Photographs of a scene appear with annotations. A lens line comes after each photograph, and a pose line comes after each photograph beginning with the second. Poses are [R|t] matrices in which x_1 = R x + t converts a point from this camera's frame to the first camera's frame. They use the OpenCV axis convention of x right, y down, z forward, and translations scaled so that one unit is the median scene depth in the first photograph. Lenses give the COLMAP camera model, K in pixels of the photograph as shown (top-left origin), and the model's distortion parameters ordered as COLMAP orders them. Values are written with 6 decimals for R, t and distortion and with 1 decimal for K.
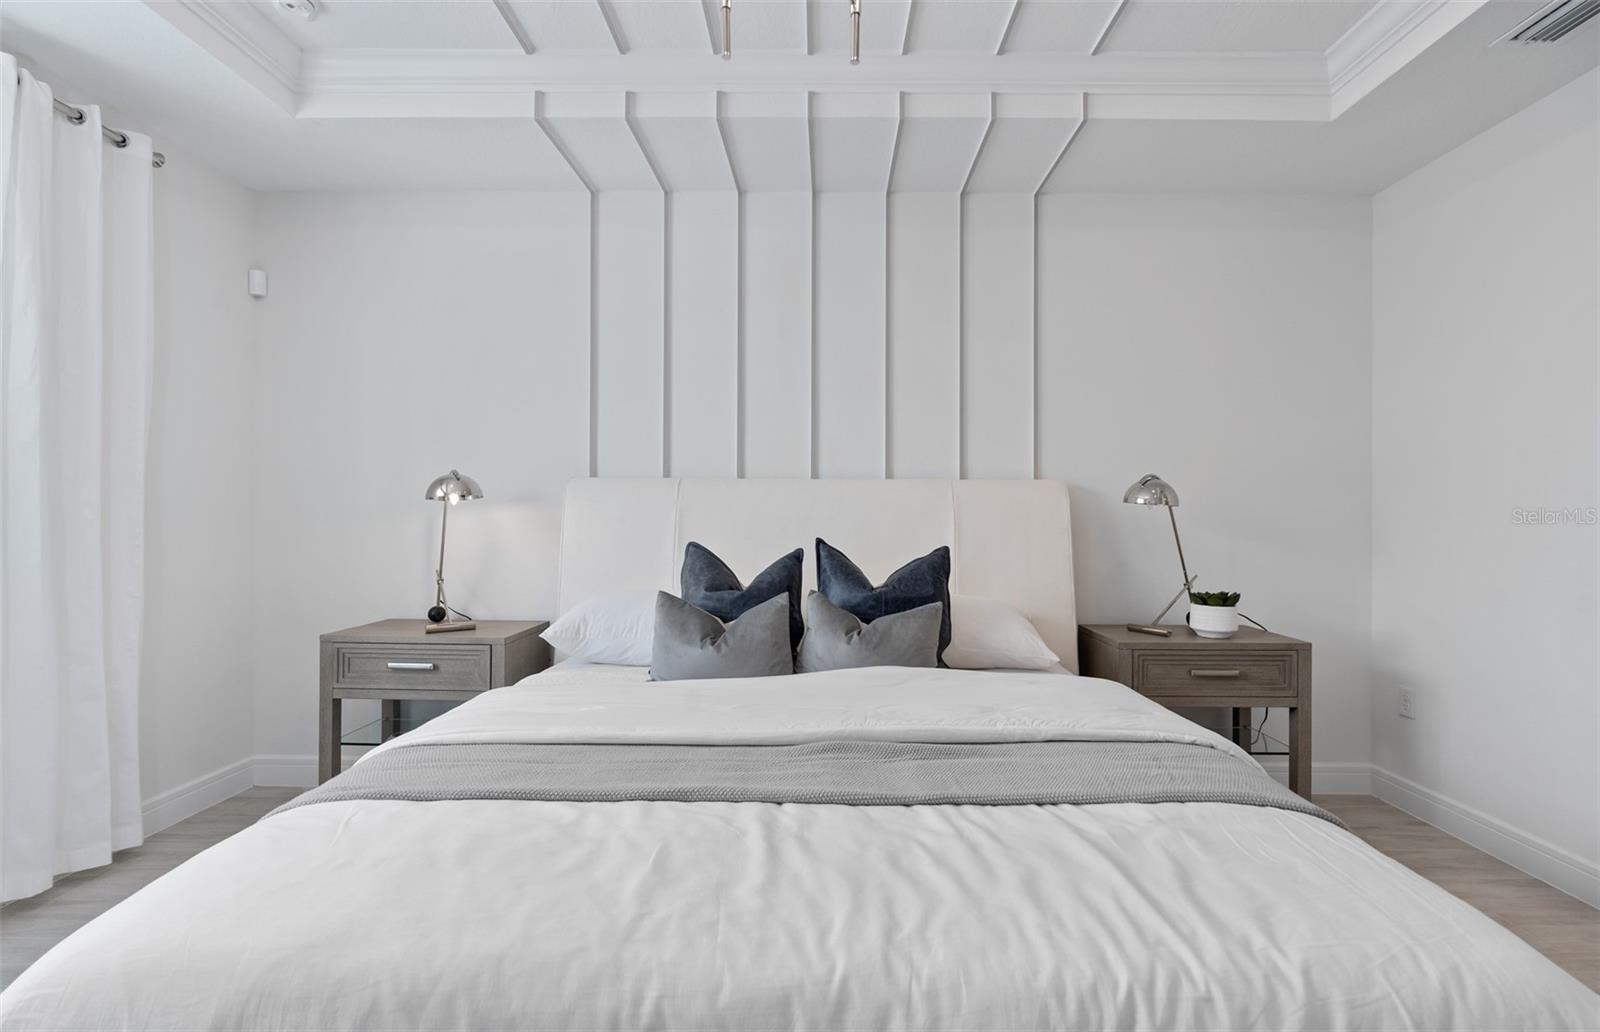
lens RADIAL K [[721.2, 0, 800.4], [0, 721.2, 509.2], [0, 0, 1]] dist [-0.004681, 0.001159]
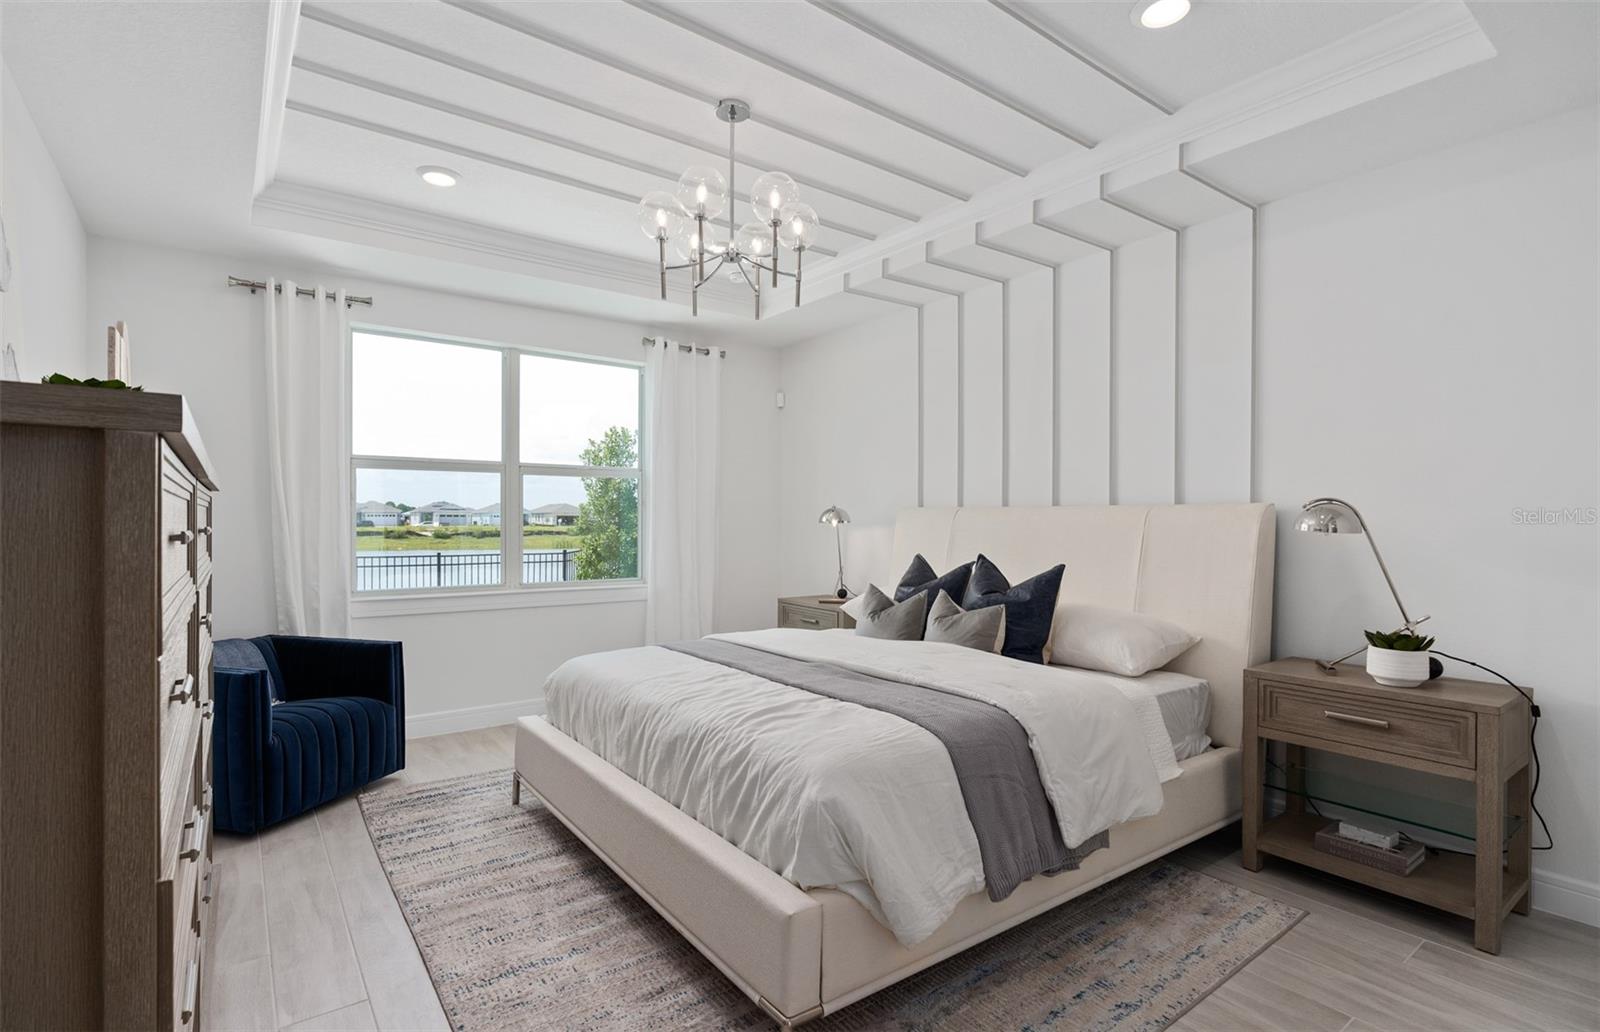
lens RADIAL K [[772.1, 0, 805.6], [0, 772.1, 519.6], [0, 0, 1]] dist [-0.005074, 0.001058]
pose [[0.611407, -0.000201, -0.791316, 0.885833], [0.002686, 0.999995, 0.001821, -0.025637], [0.791311, -0.003239, 0.611405, -0.128699]]
